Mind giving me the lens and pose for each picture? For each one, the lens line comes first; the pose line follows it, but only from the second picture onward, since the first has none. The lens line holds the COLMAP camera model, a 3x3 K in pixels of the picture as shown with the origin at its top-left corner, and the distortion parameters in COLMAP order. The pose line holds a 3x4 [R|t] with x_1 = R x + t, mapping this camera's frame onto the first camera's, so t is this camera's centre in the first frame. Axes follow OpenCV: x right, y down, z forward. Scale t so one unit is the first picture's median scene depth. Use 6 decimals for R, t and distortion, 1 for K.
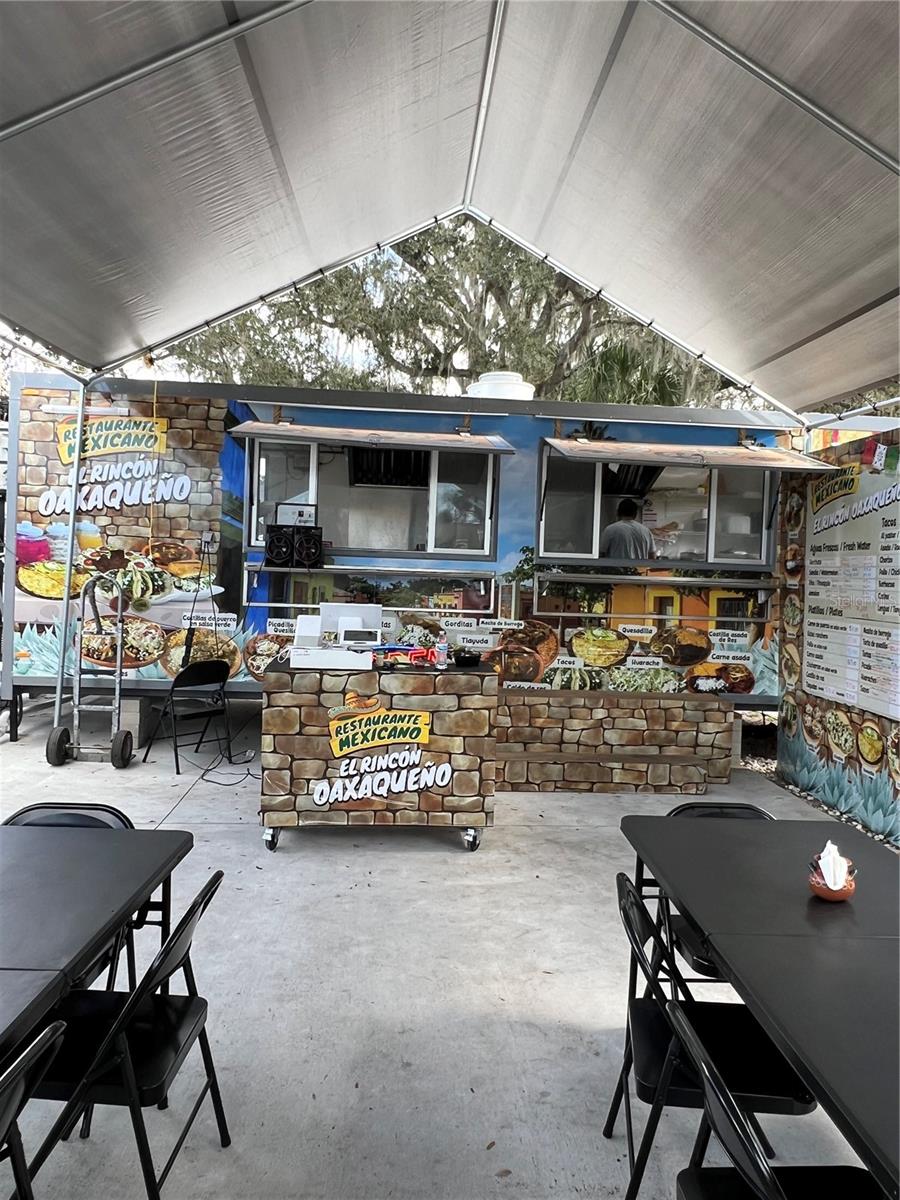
lens RADIAL K [[849.0, 0, 452.7], [0, 849.0, 592.6], [0, 0, 1]] dist [0.004262, 0.000894]
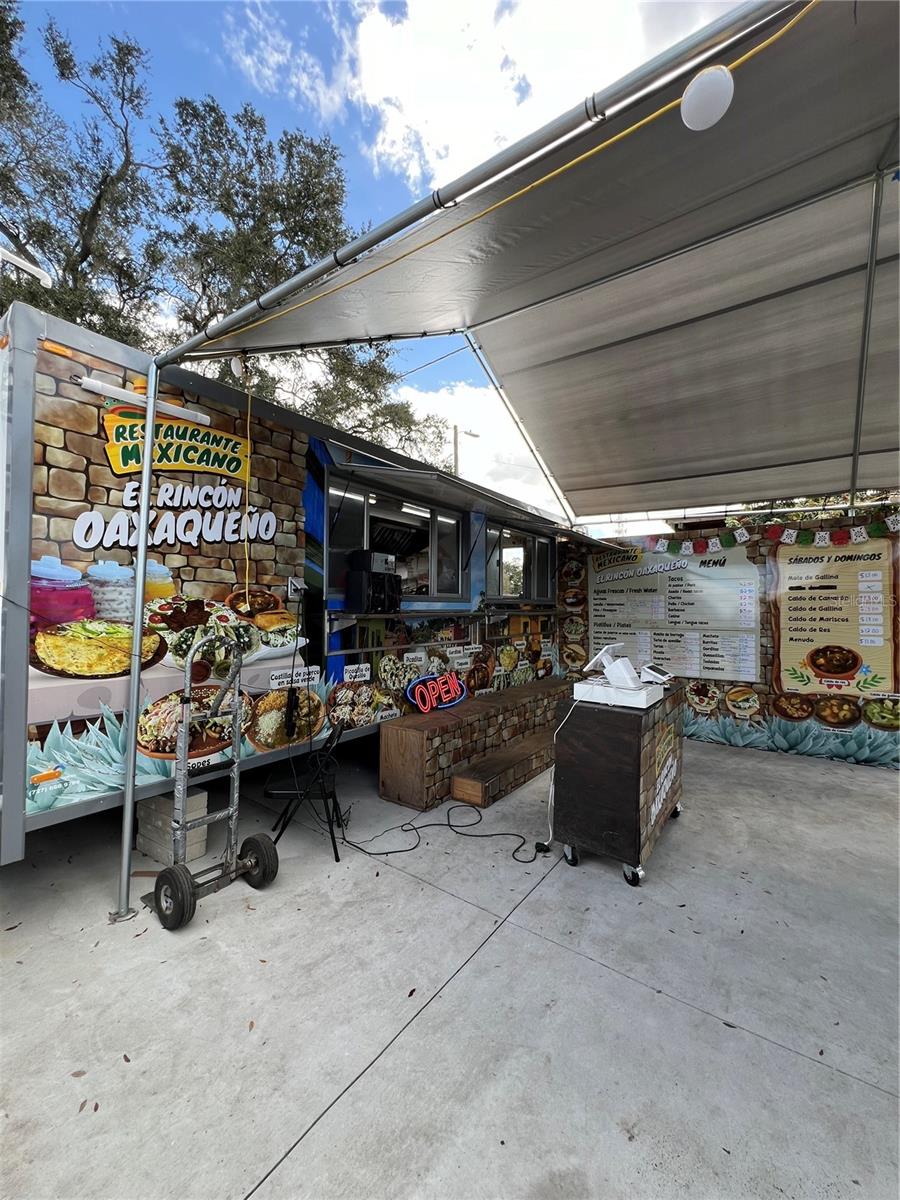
lens RADIAL K [[486.0, 0, 448.5], [0, 486.0, 601.6], [0, 0, 1]] dist [0.000070, 0.000486]
pose [[0.649553, -0.023686, 0.759947, -0.575729], [0.039448, 0.999218, -0.002575, -0.038965], [-0.759292, 0.031651, 0.649980, 0.549346]]
